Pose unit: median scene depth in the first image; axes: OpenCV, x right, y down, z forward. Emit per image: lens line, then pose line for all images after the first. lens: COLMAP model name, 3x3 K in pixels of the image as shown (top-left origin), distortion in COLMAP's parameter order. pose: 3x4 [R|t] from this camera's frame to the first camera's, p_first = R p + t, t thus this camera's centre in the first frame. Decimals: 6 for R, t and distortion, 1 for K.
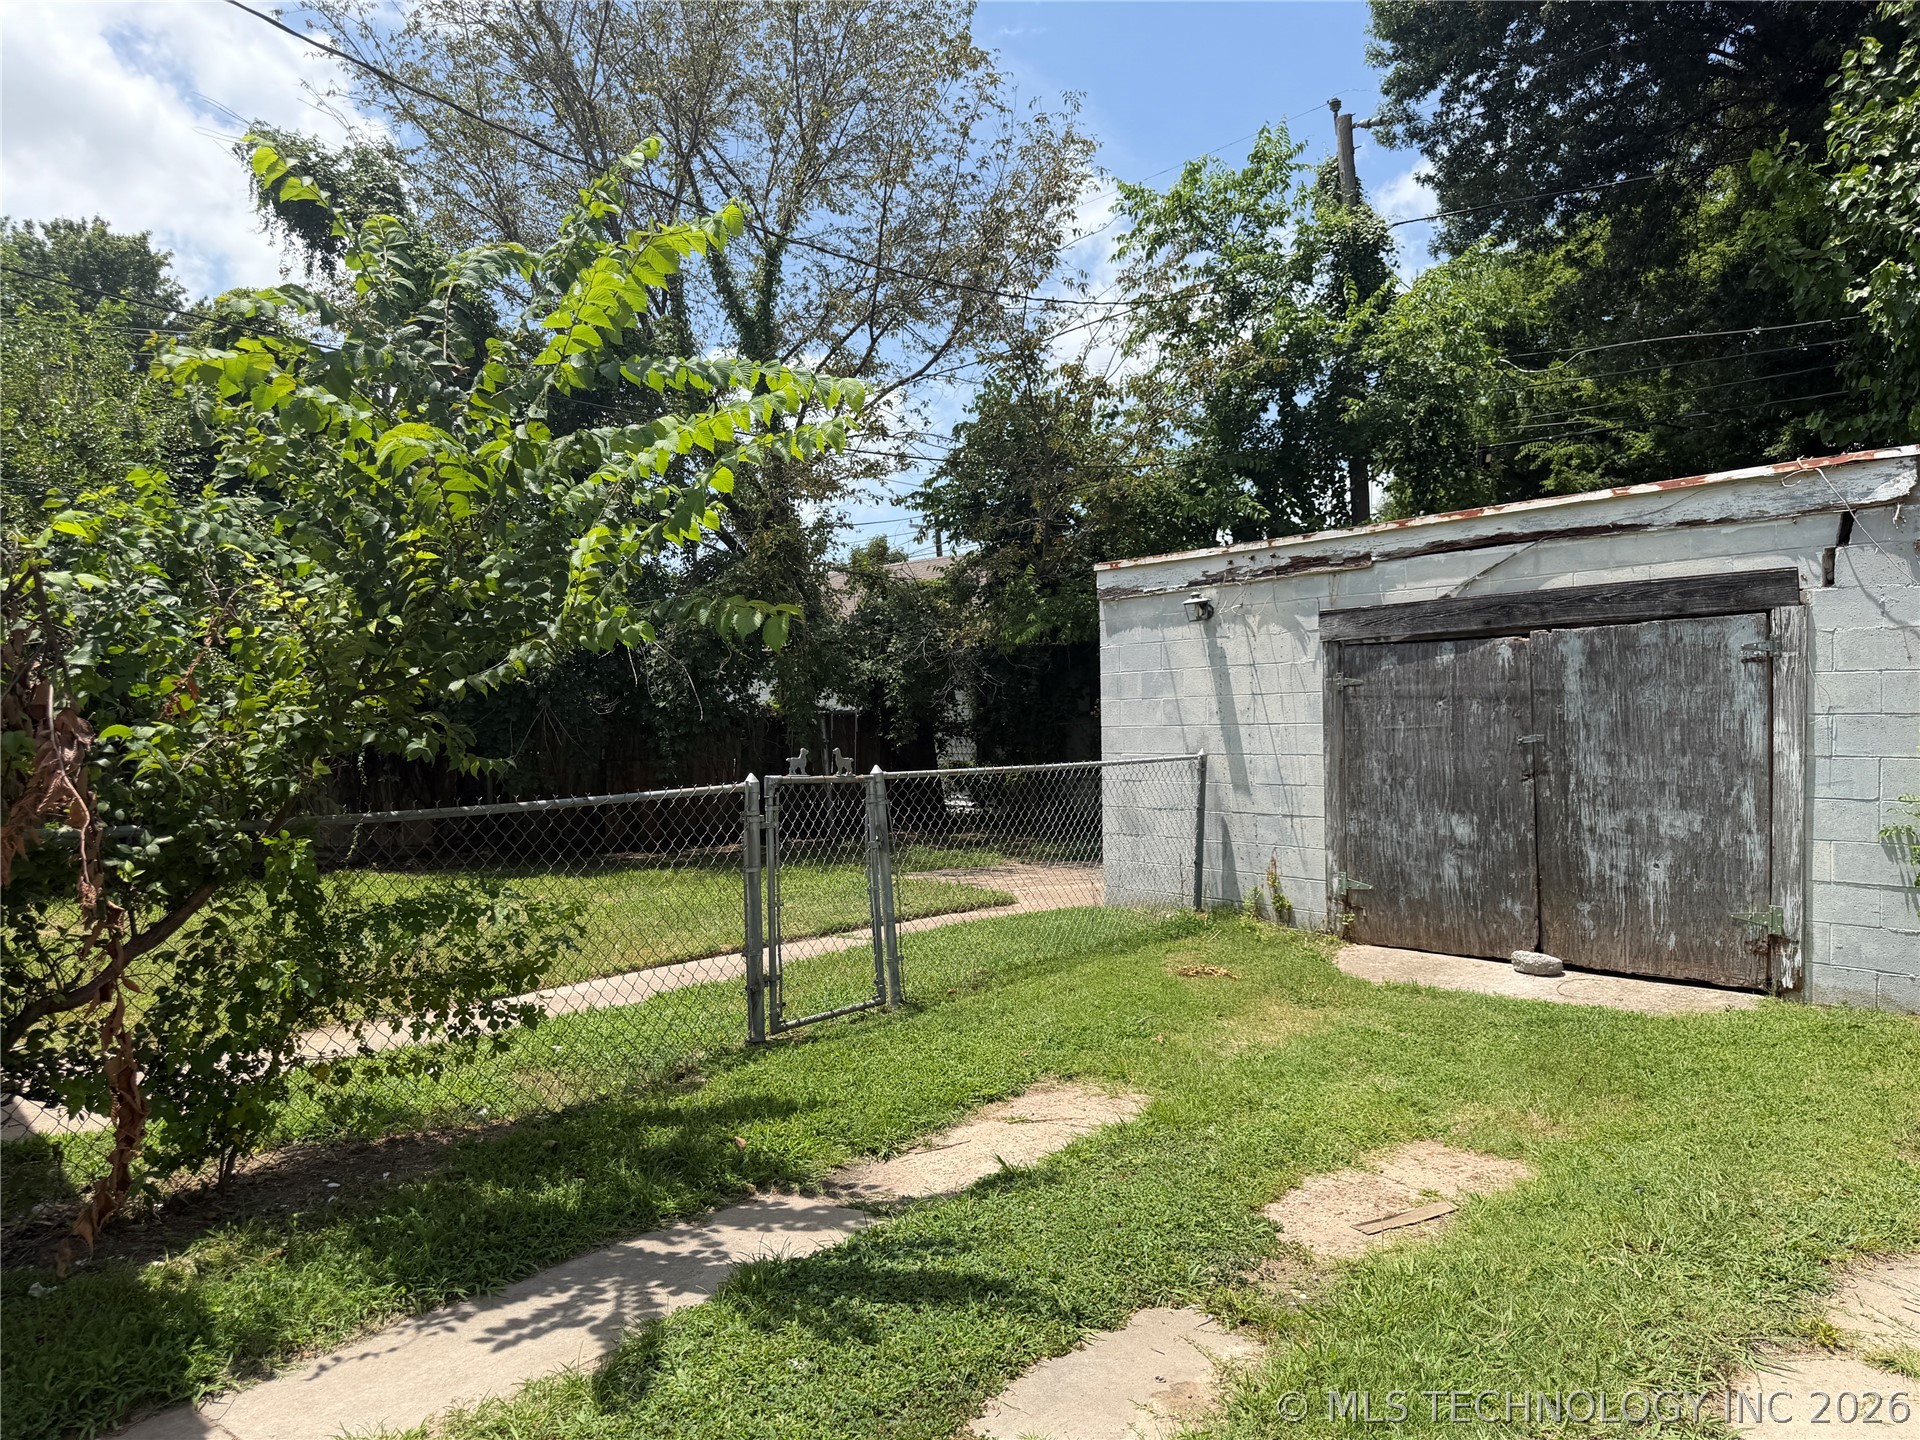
lens RADIAL K [[1350.0, 0, 960.0], [0, 1350.0, 720.0], [0, 0, 1]] dist [0.054678, -0.105663]
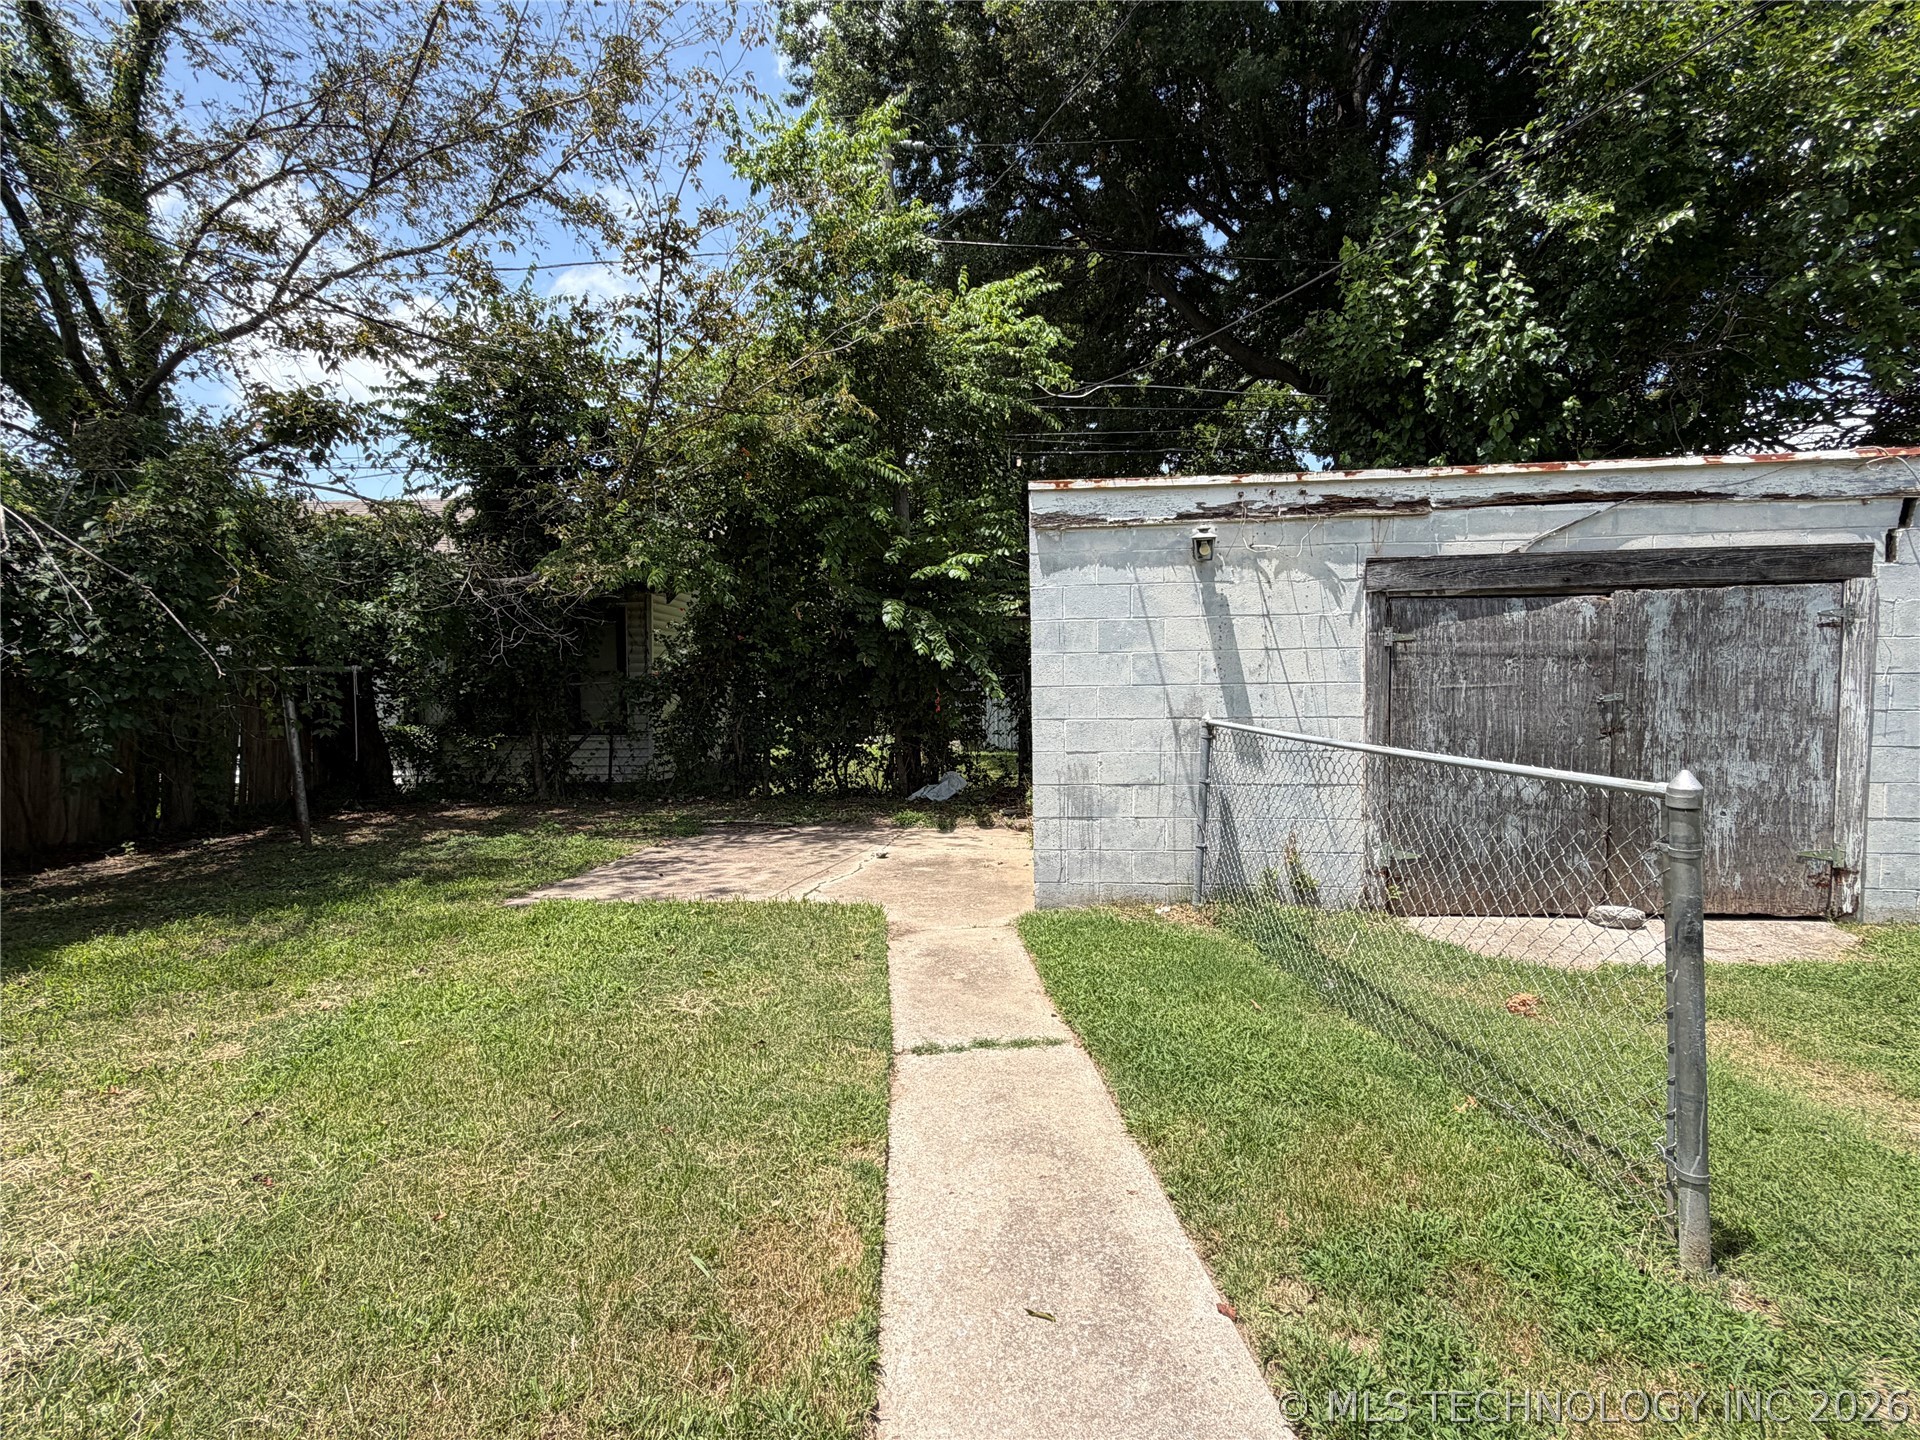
lens RADIAL K [[887.5, 0, 960.0], [0, 887.5, 720.0], [0, 0, 1]] dist [0.012317, 0.000466]
pose [[0.710288, -0.025935, 0.703433, -0.387835], [-0.001551, 0.999261, 0.038408, 0.005808], [-0.703910, -0.028372, 0.709723, 0.853588]]
